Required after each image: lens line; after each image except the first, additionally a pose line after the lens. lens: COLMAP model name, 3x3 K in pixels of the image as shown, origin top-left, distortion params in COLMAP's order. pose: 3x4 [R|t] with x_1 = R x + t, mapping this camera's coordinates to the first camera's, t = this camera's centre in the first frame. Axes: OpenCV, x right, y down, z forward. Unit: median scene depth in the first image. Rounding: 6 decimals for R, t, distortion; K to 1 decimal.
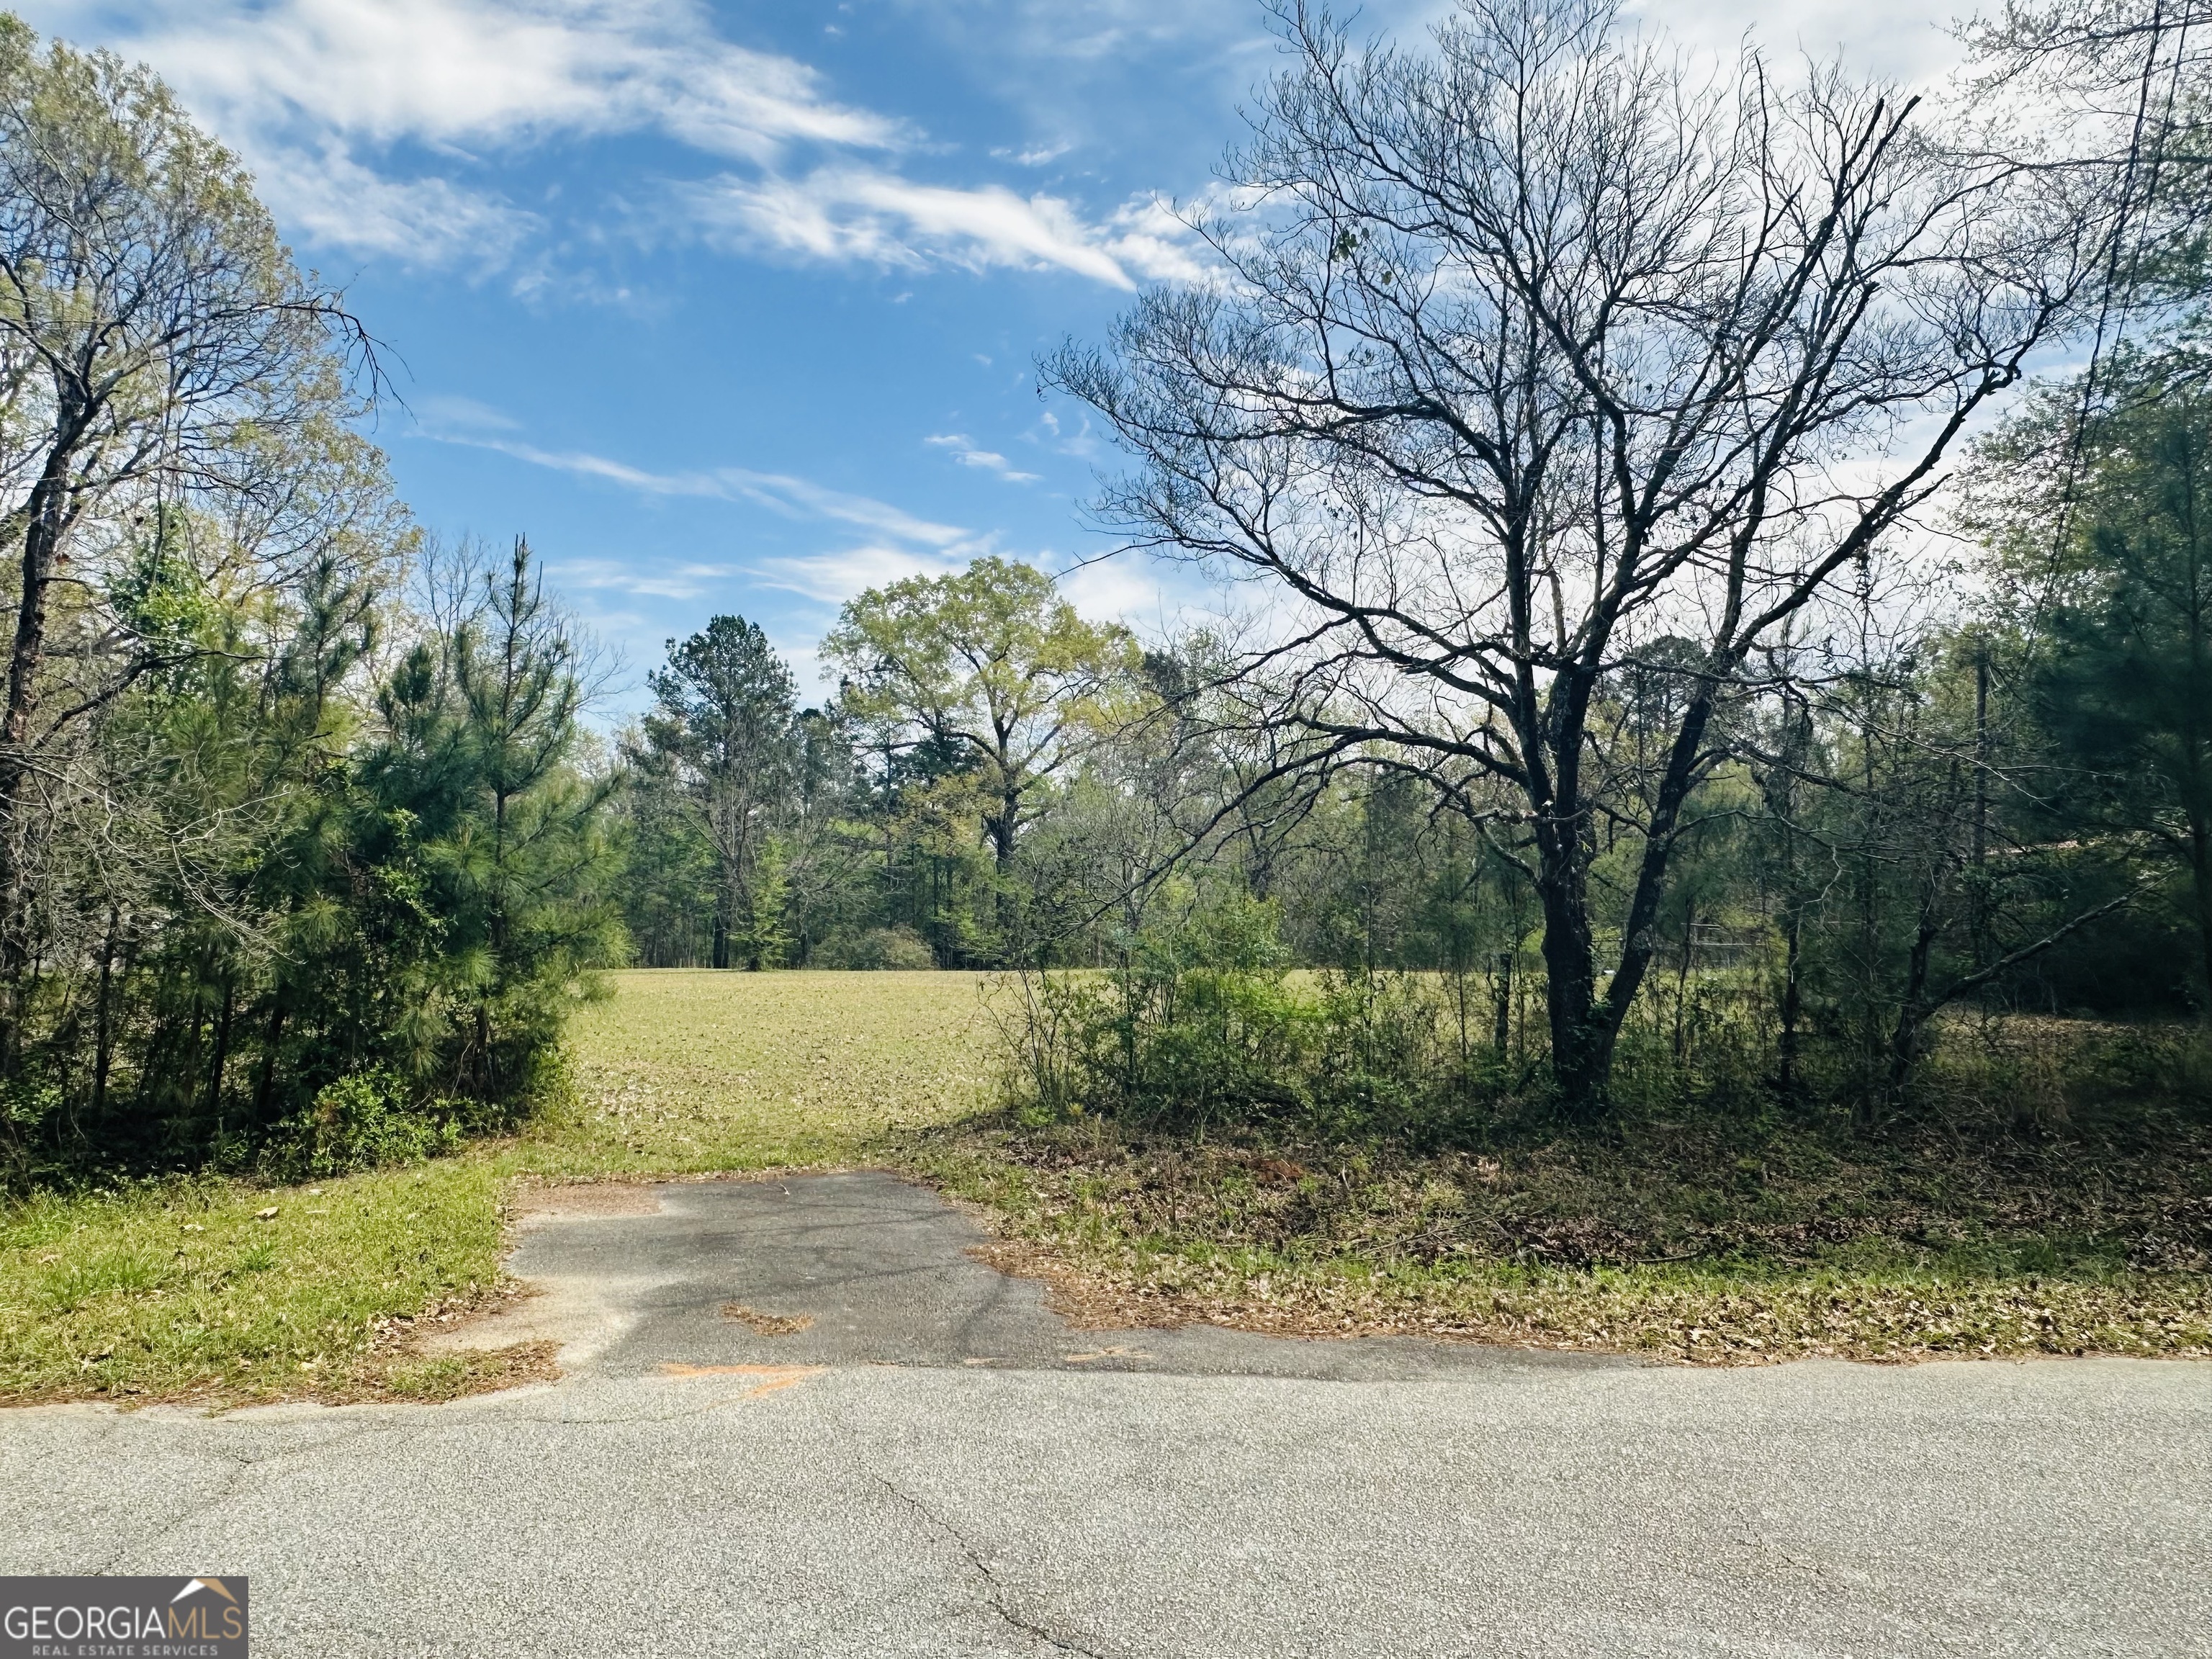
lens RADIAL K [[1514.8, 0, 1139.0], [0, 1514.8, 934.5], [0, 0, 1]] dist [0.003922, 0.002873]
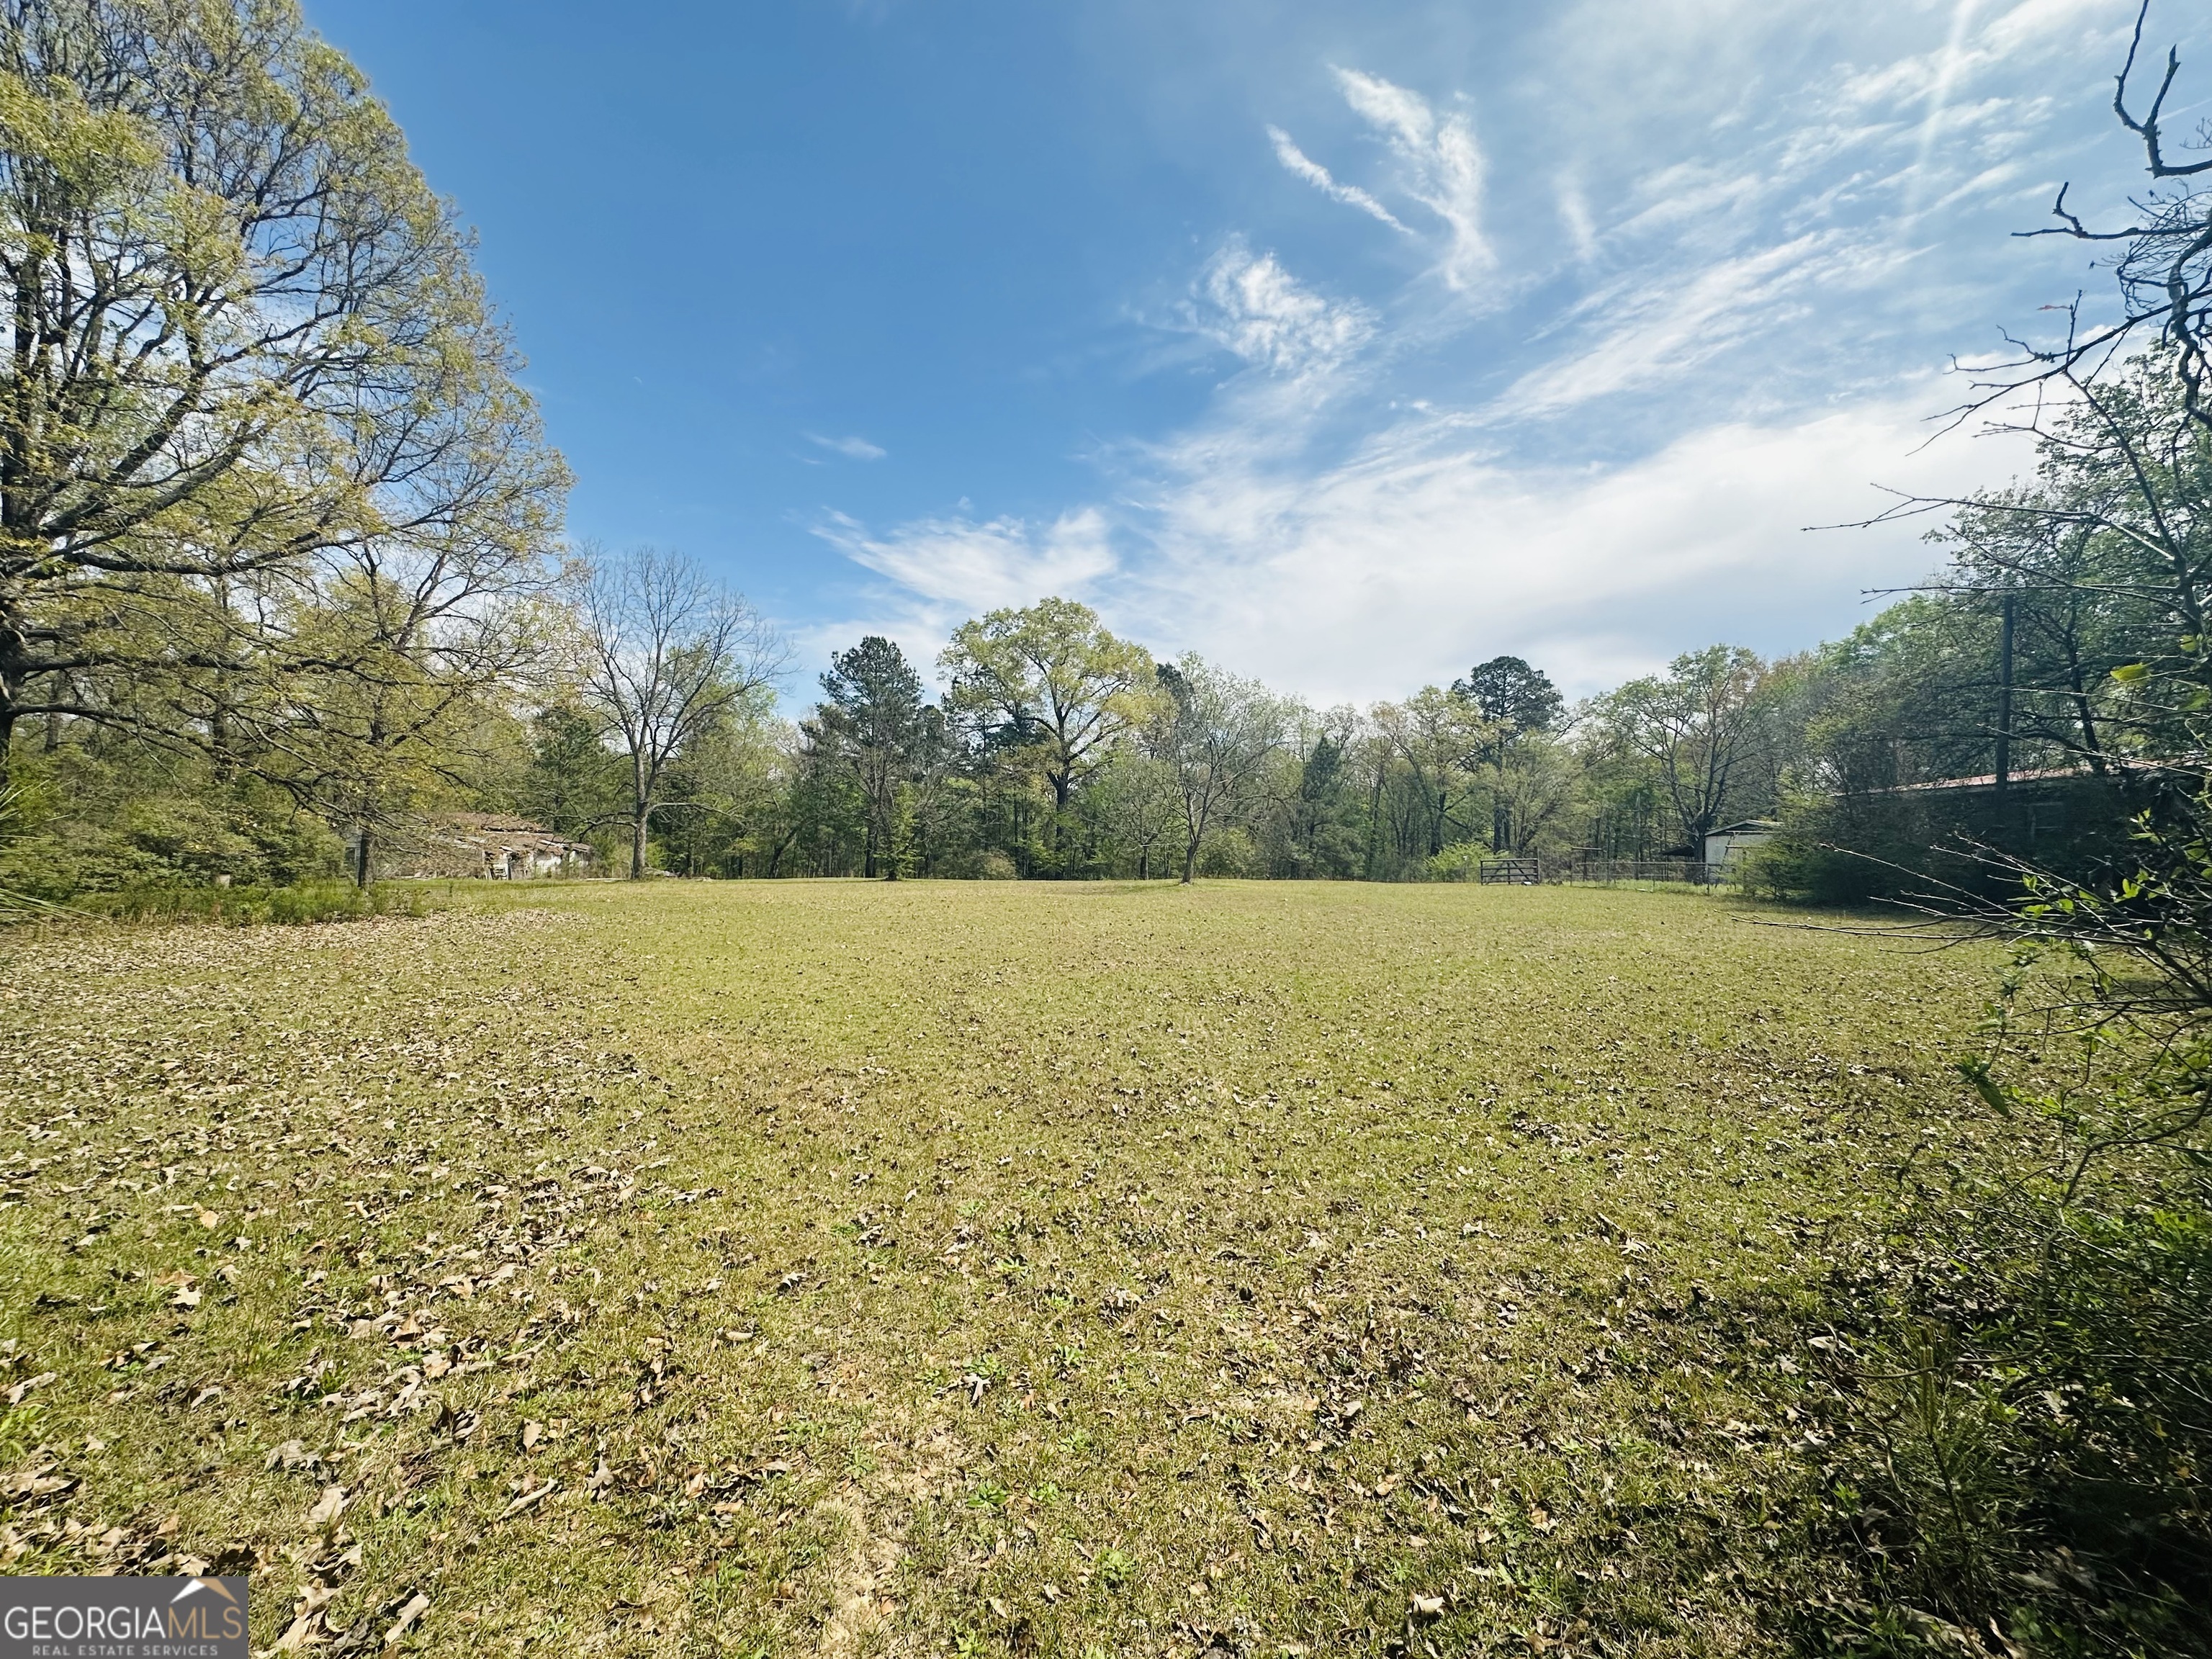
lens RADIAL K [[893.0, 0, 1123.3], [0, 893.0, 856.2], [0, 0, 1]] dist [0.003087, 0.000335]
pose [[0.999999, 0.000811, 0.000772, -0.031656], [-0.000811, 1.000000, -0.000044, 0.001735], [-0.000772, 0.000044, 1.000000, 0.136109]]
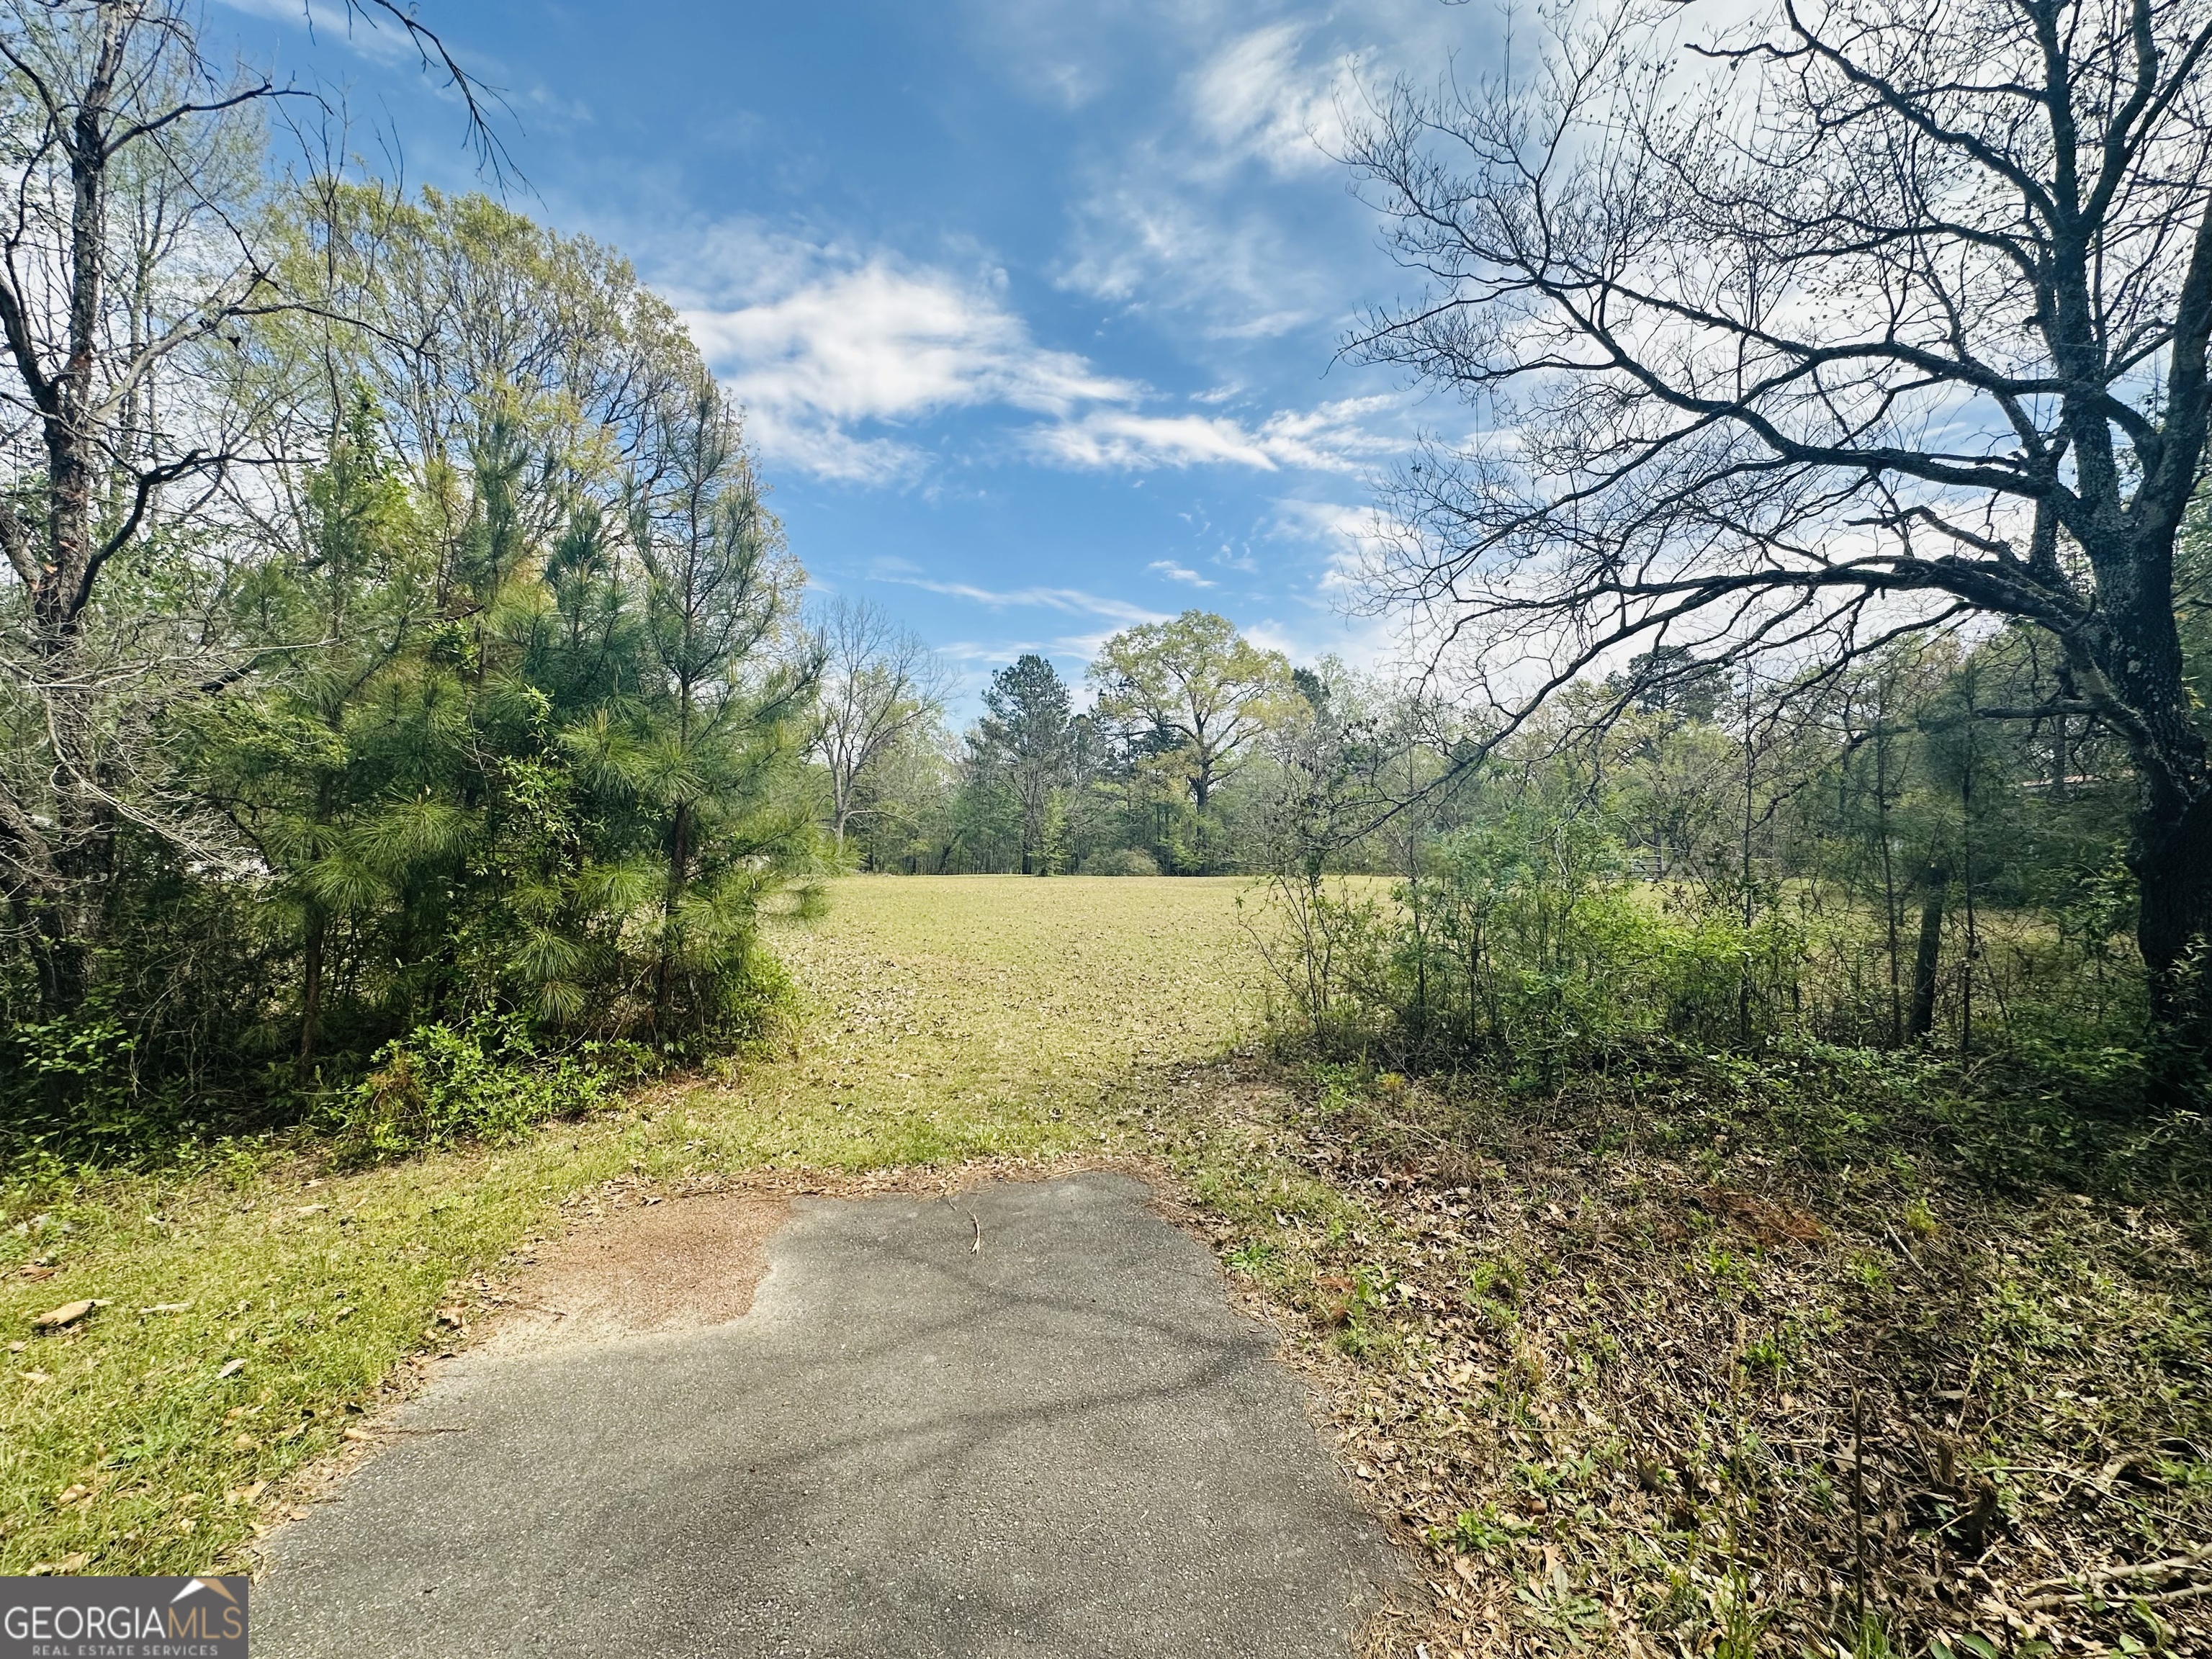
lens RADIAL K [[893.0, 0, 1102.9], [0, 893.0, 839.0], [0, 0, 1]] dist [0.003087, 0.000335]
pose [[0.981227, -0.003824, -0.192819, -0.012799], [0.000477, 0.999849, -0.017399, 0.001261], [0.192856, 0.016980, 0.981080, 0.086557]]
